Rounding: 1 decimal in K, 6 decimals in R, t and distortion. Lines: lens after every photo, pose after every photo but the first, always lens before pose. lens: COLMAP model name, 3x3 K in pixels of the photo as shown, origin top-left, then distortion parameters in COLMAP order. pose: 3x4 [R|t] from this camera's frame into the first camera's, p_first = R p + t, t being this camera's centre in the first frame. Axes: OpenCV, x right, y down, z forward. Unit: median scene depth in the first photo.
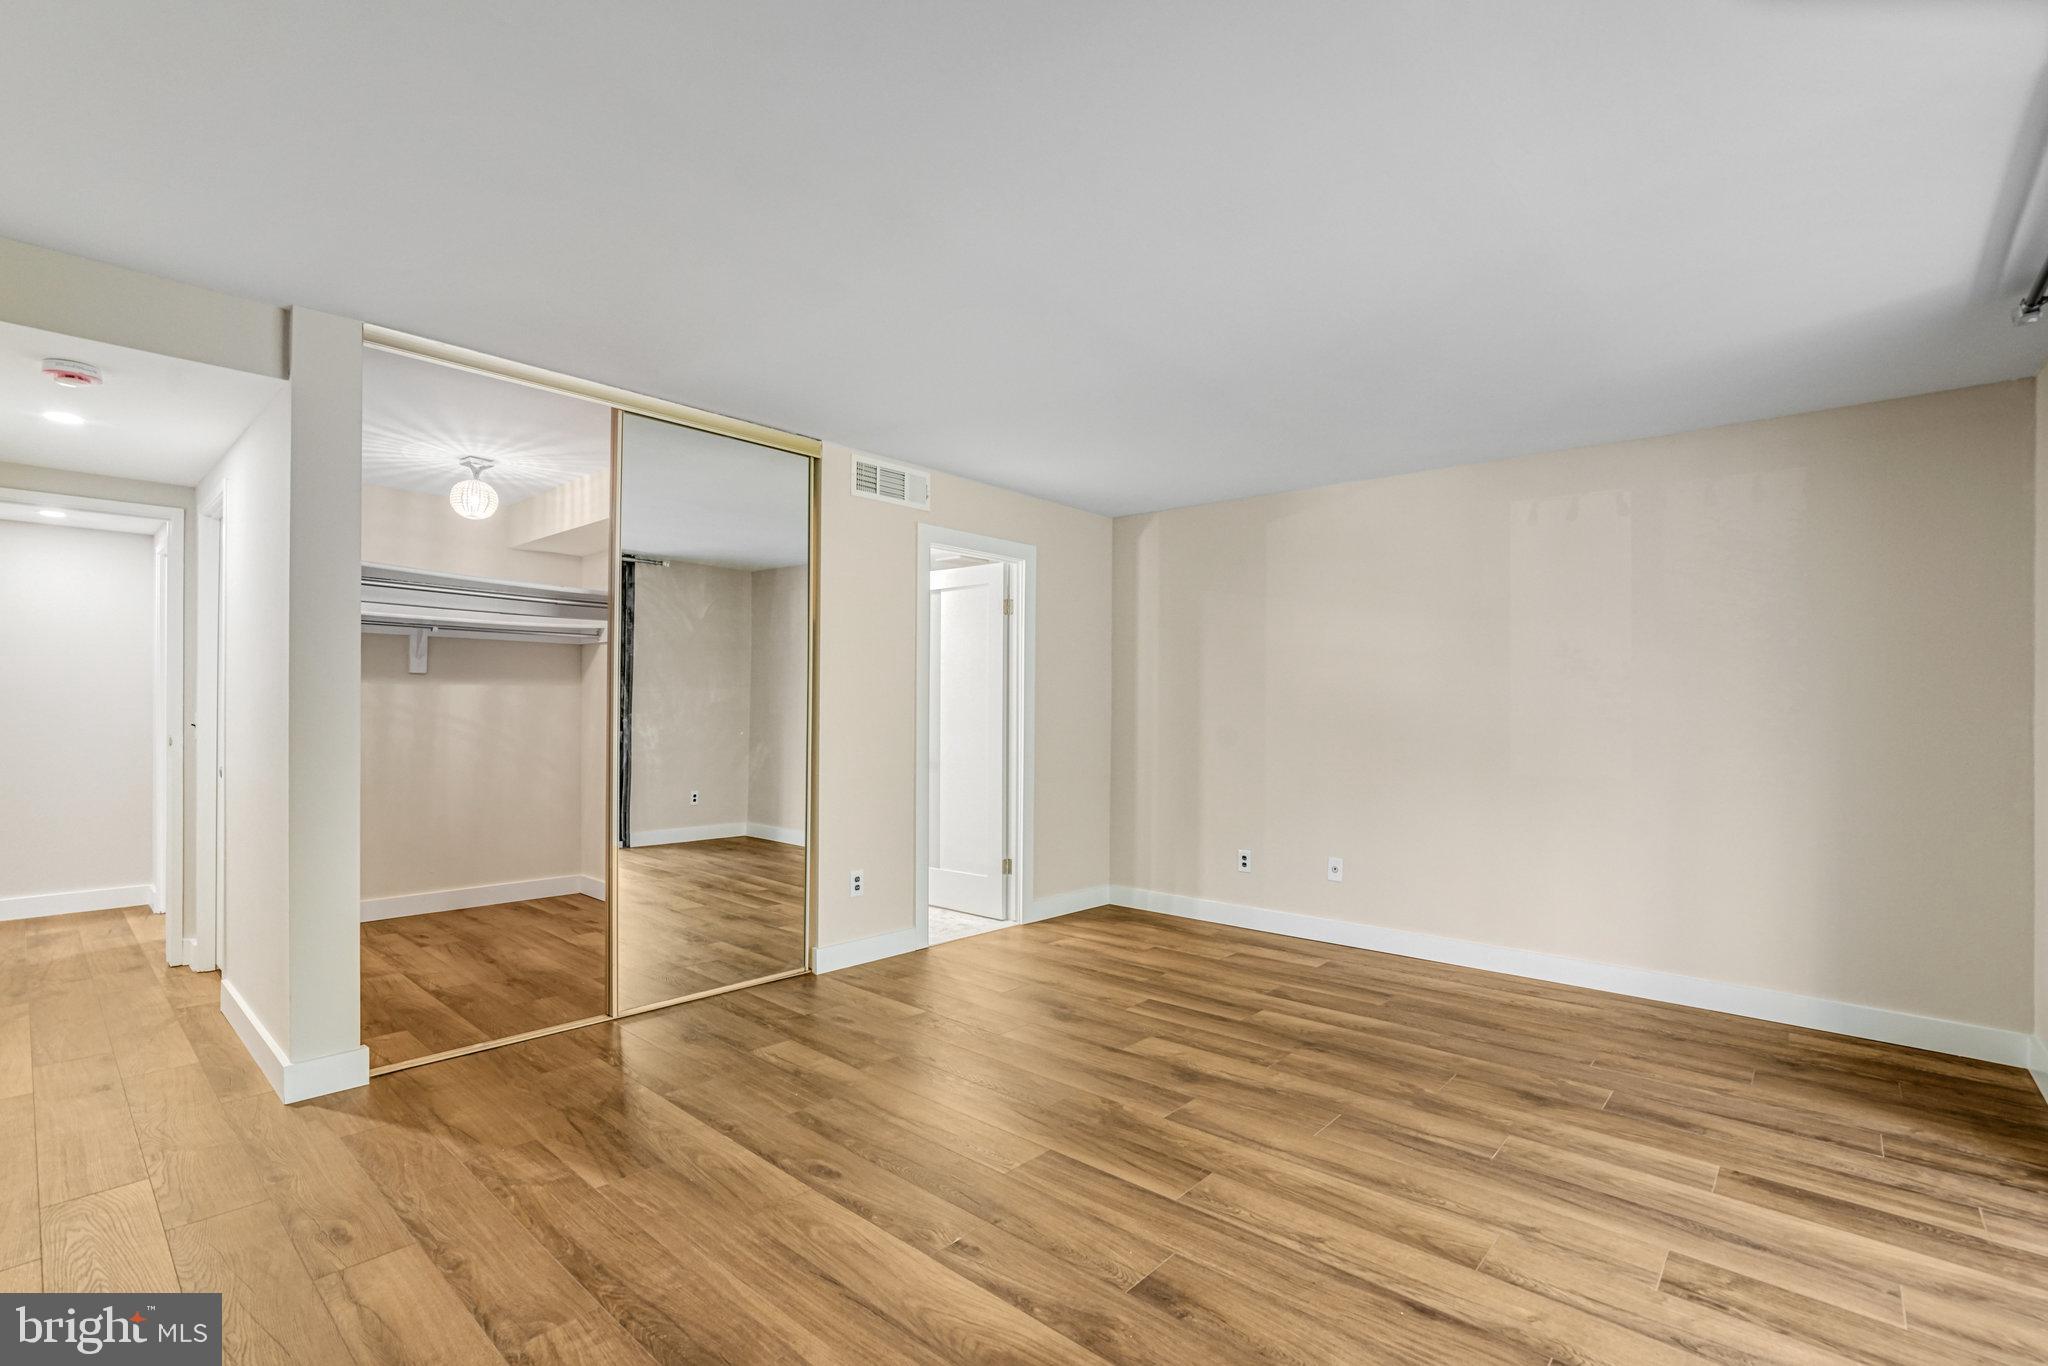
lens RADIAL K [[916.5, 0, 1026.5], [0, 916.5, 723.6], [0, 0, 1]] dist [-0.000857, 0.017222]
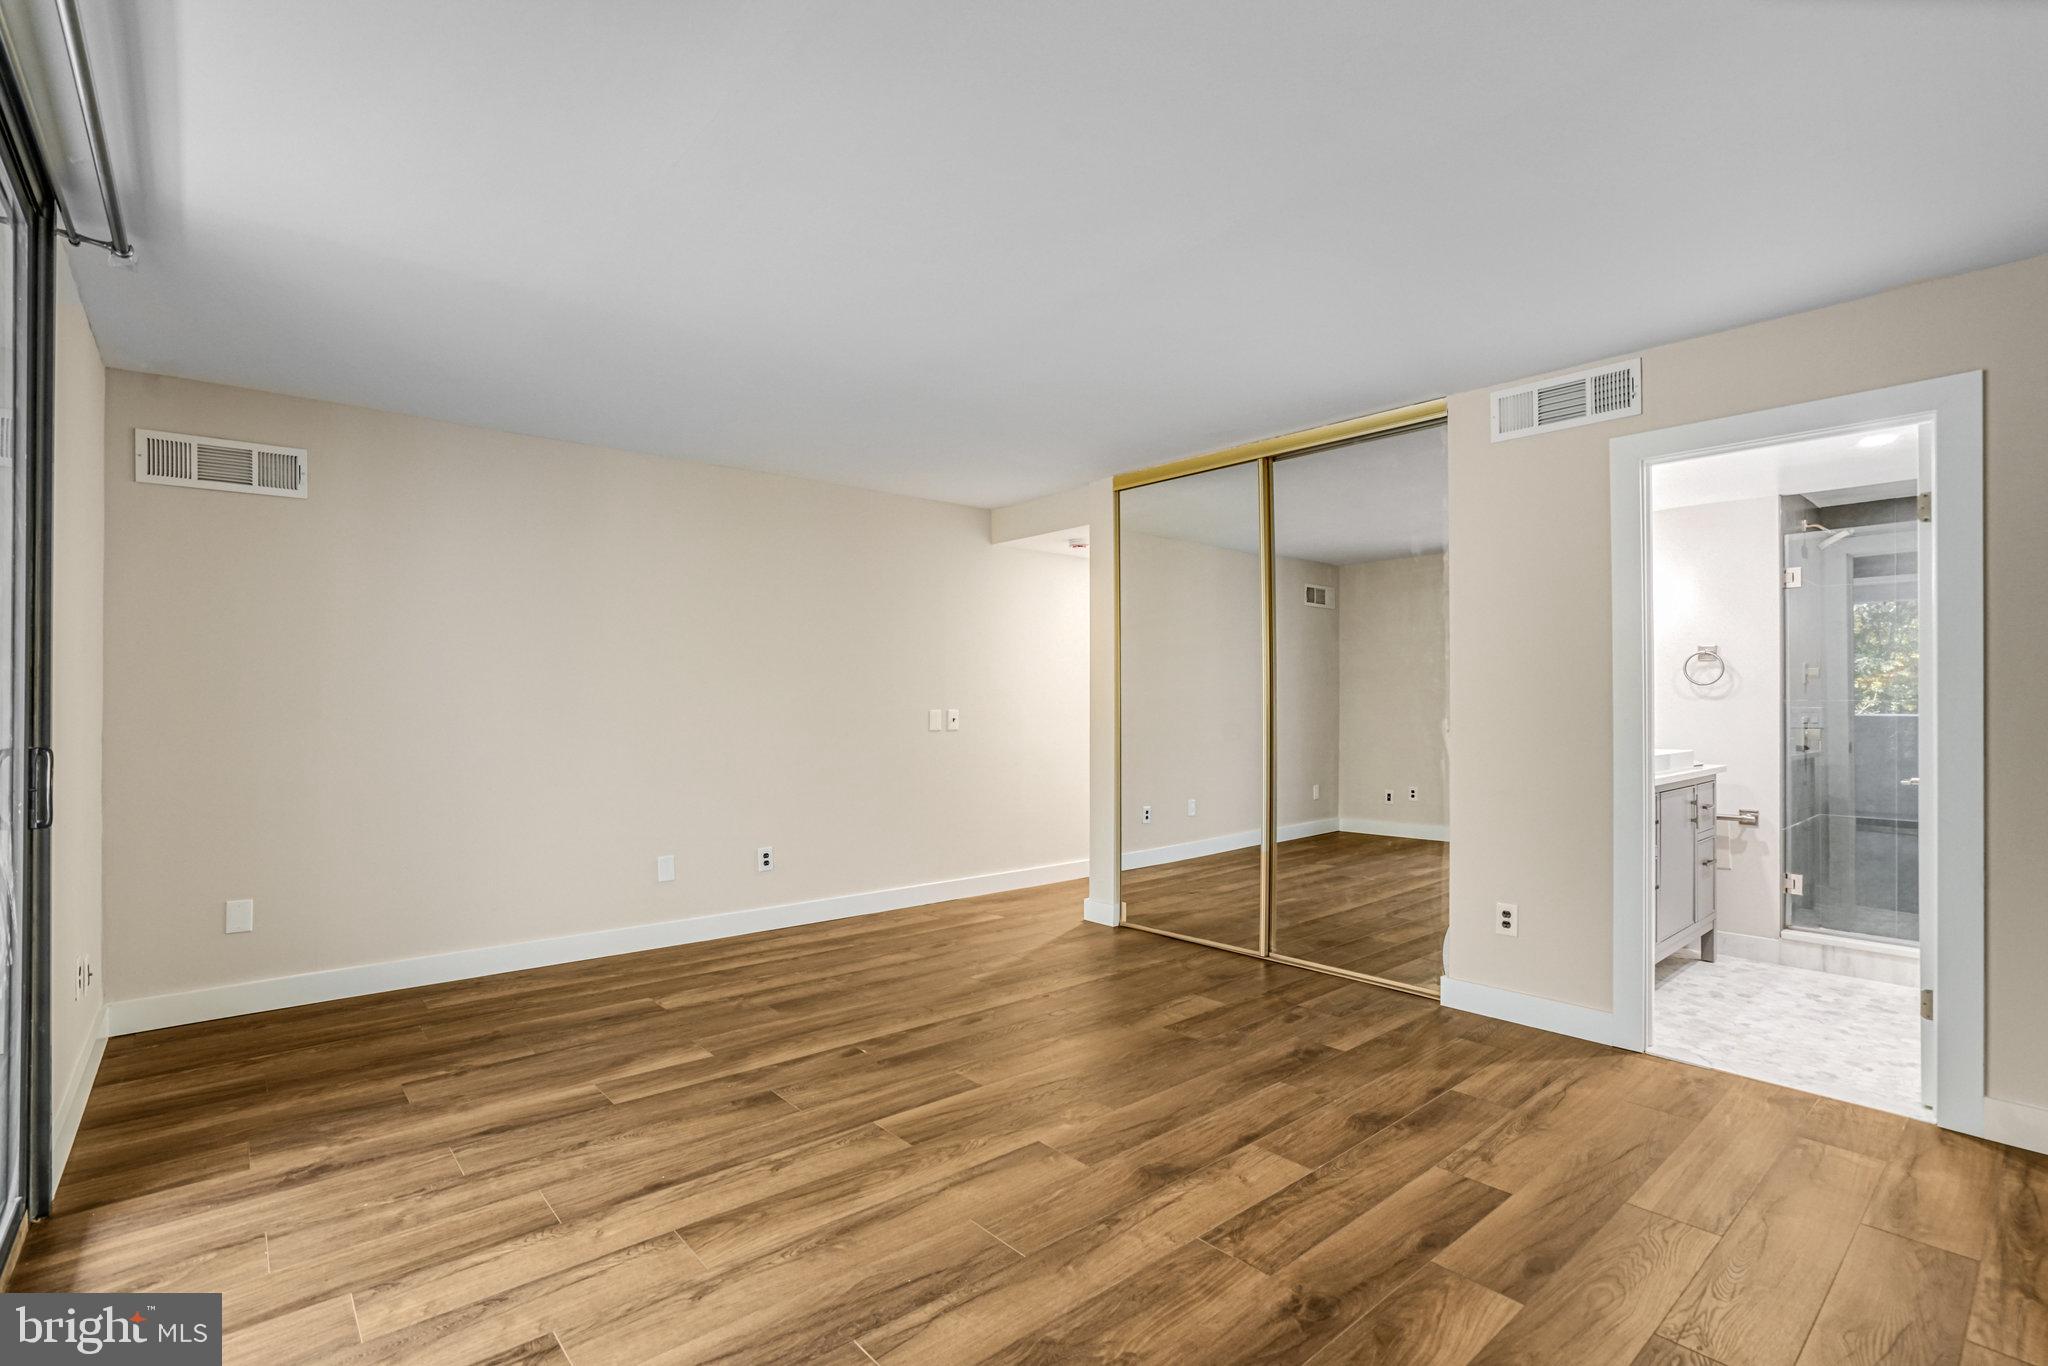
lens RADIAL K [[933.1, 0, 1045.2], [0, 933.1, 714.6], [0, 0, 1]] dist [-0.038782, 0.022316]
pose [[-0.112105, -0.007661, -0.993667, 1.152565], [-0.019681, 0.999791, -0.005488, 0.012817], [0.993501, 0.018941, -0.112233, 1.191629]]
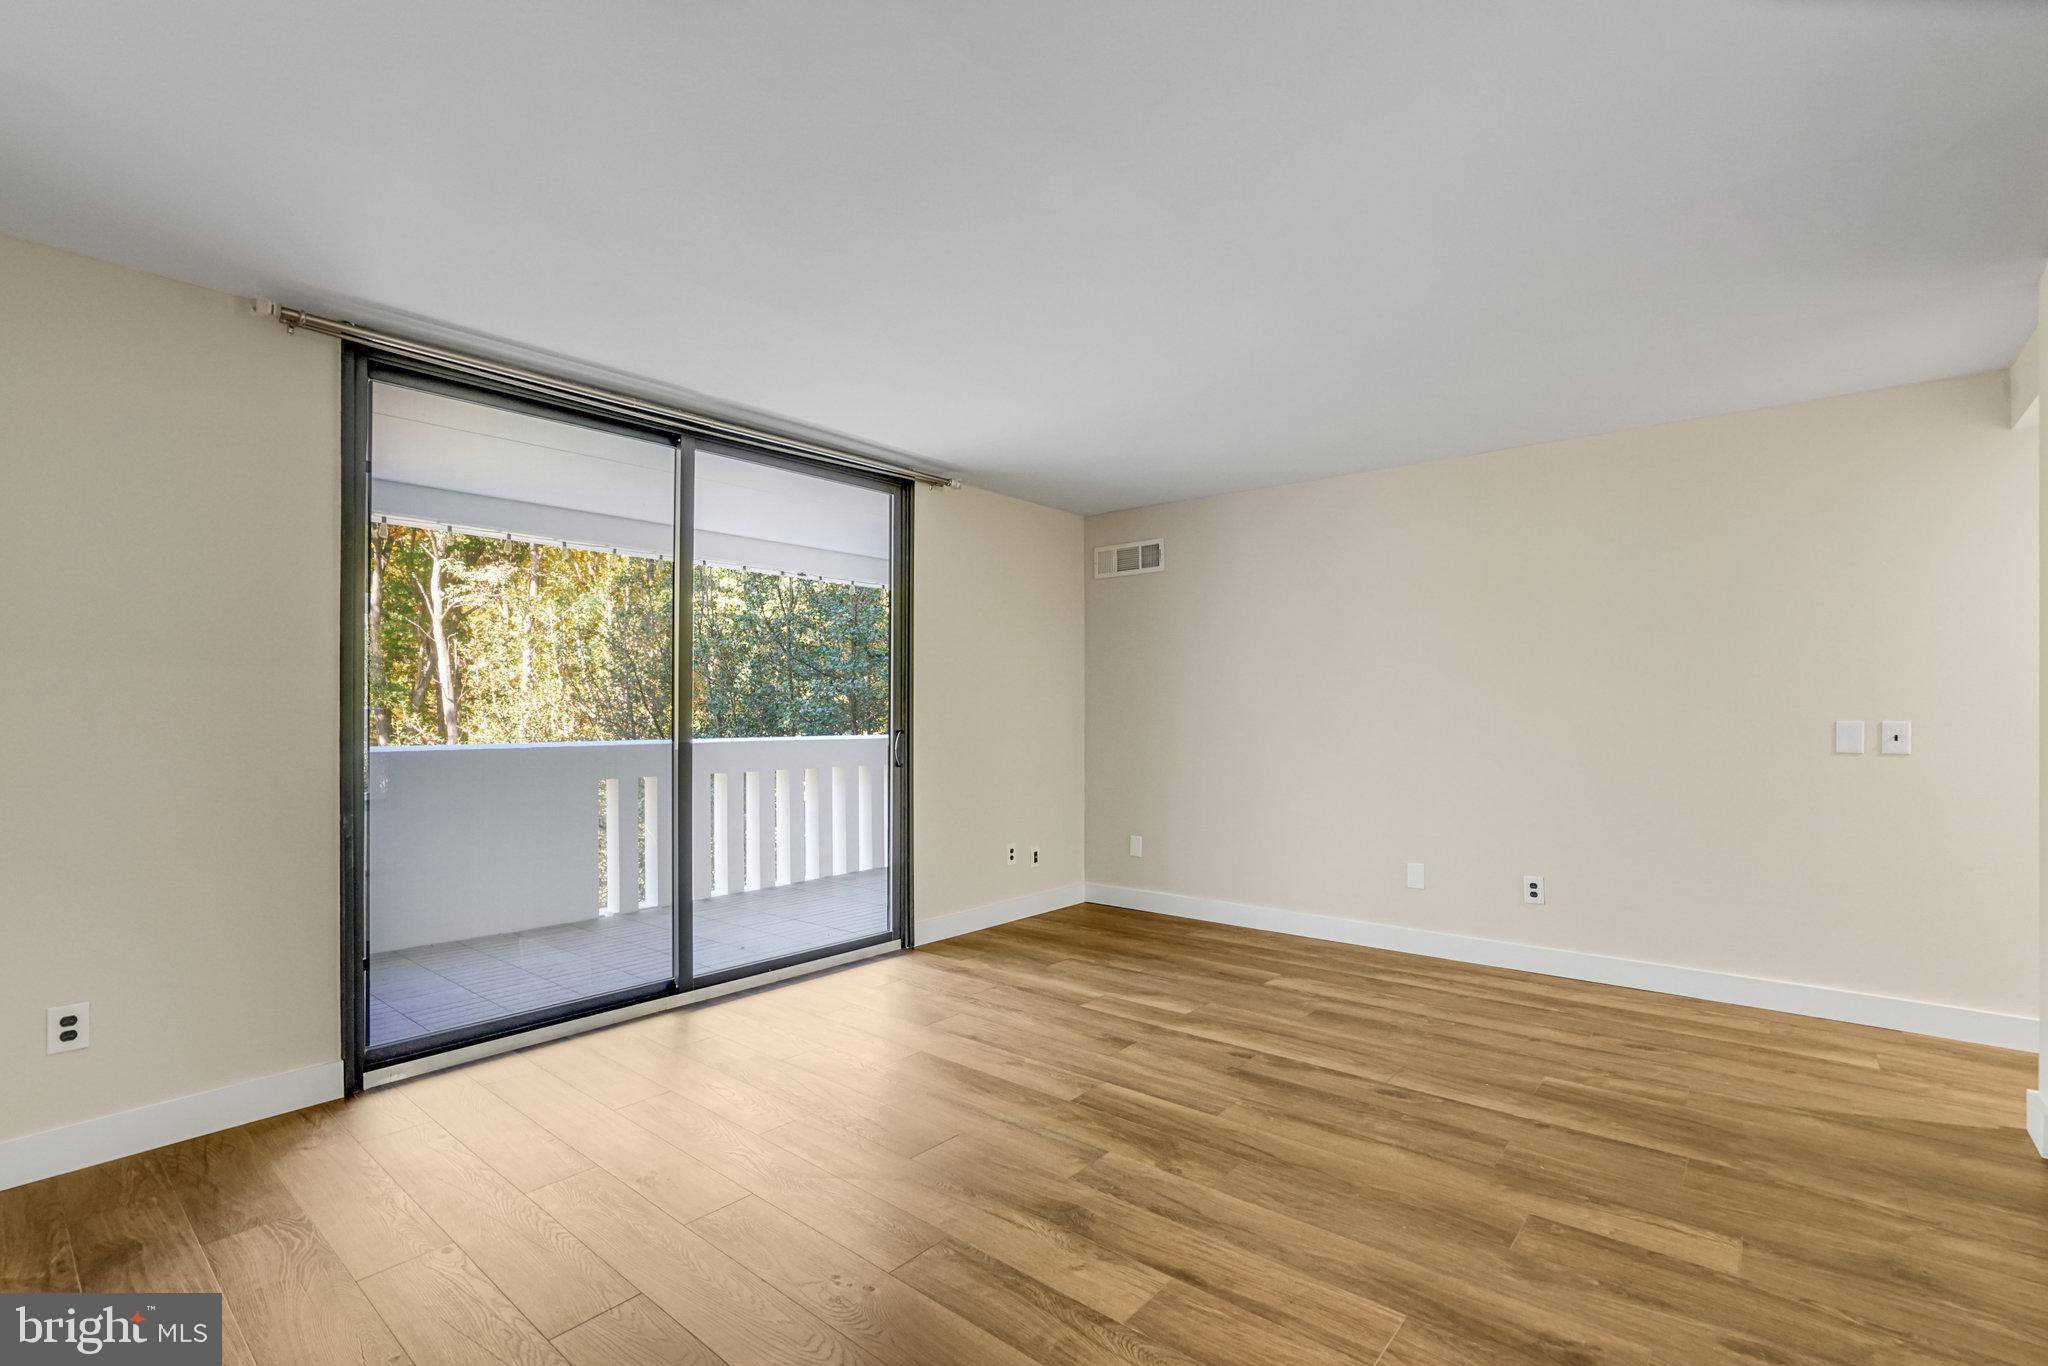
lens RADIAL K [[958.2, 0, 1018.9], [0, 958.2, 705.7], [0, 0, 1]] dist [-0.020224, 0.024122]
pose [[-0.999603, -0.011808, -0.025563, 0.291350], [-0.011976, 0.999908, 0.006415, -0.022103], [0.025485, 0.006719, -0.999653, 2.107858]]
